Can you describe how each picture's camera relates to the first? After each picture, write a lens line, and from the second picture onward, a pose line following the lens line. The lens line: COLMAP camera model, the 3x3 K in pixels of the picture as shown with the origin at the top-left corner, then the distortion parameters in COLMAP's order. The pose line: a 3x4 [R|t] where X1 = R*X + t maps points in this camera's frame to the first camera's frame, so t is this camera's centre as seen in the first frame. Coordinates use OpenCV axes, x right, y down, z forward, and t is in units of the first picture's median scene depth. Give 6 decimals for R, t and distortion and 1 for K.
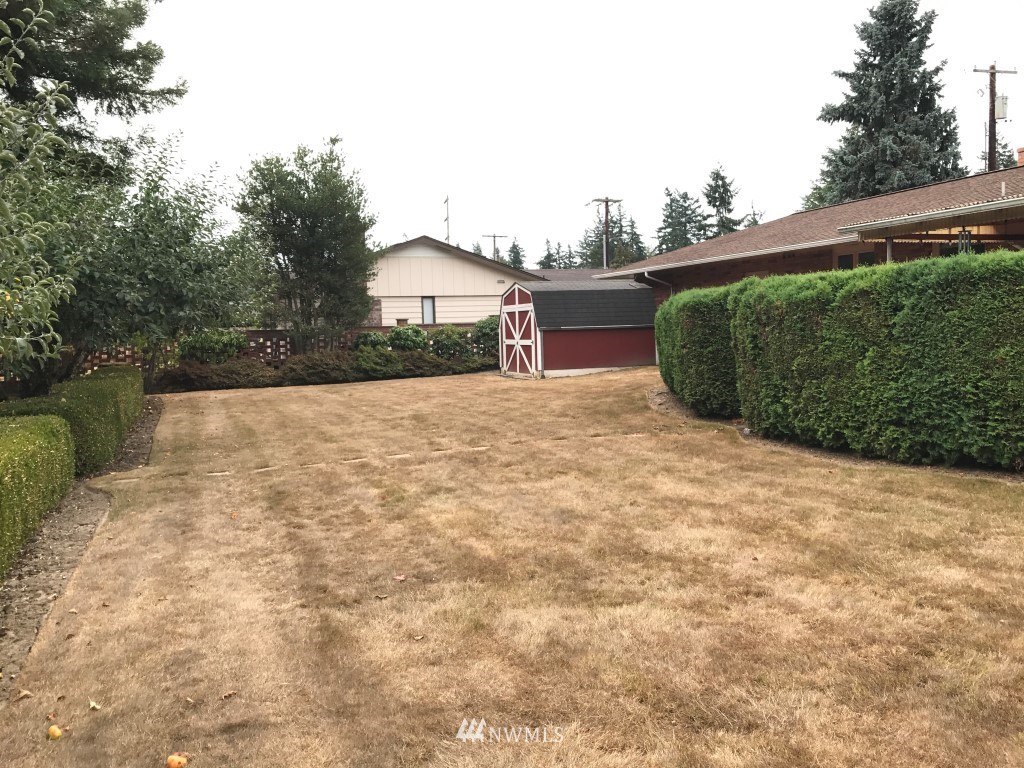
lens RADIAL K [[835.3, 0, 512.0], [0, 835.3, 384.0], [0, 0, 1]] dist [0.095294, -0.162972]
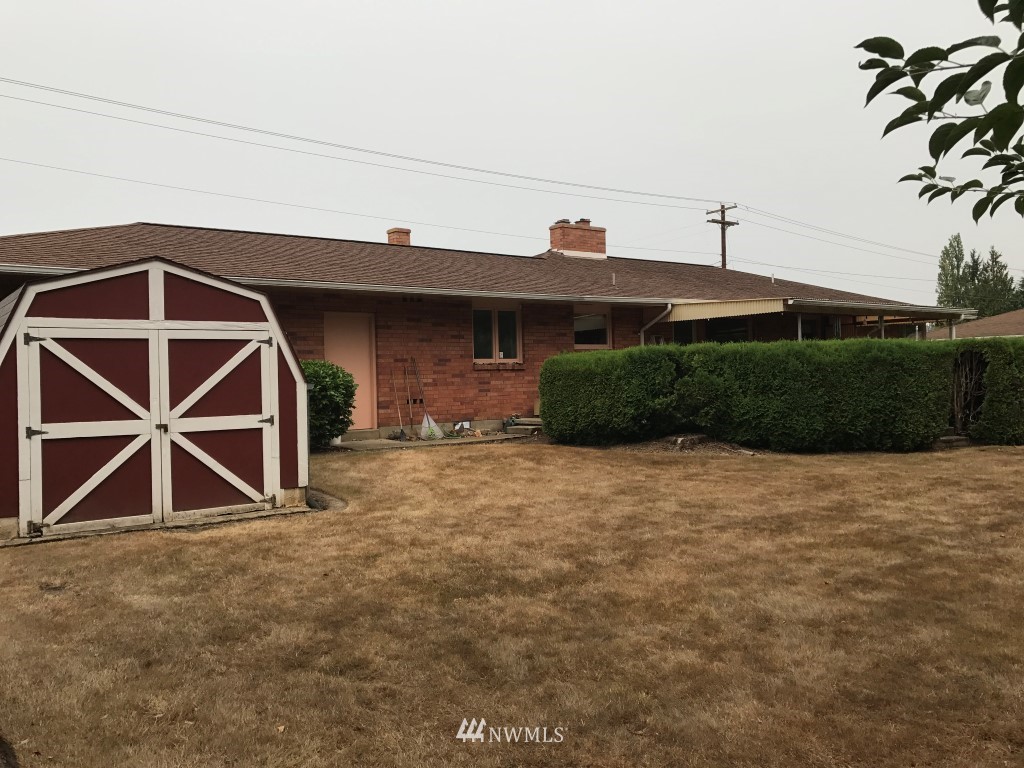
lens RADIAL K [[835.3, 0, 512.0], [0, 835.3, 384.0], [0, 0, 1]] dist [0.095294, -0.162972]
pose [[-0.274043, 0.030759, 0.961225, -0.384169], [0.096713, 0.995303, -0.004277, -0.053689], [-0.956842, 0.091791, -0.275731, 0.983740]]
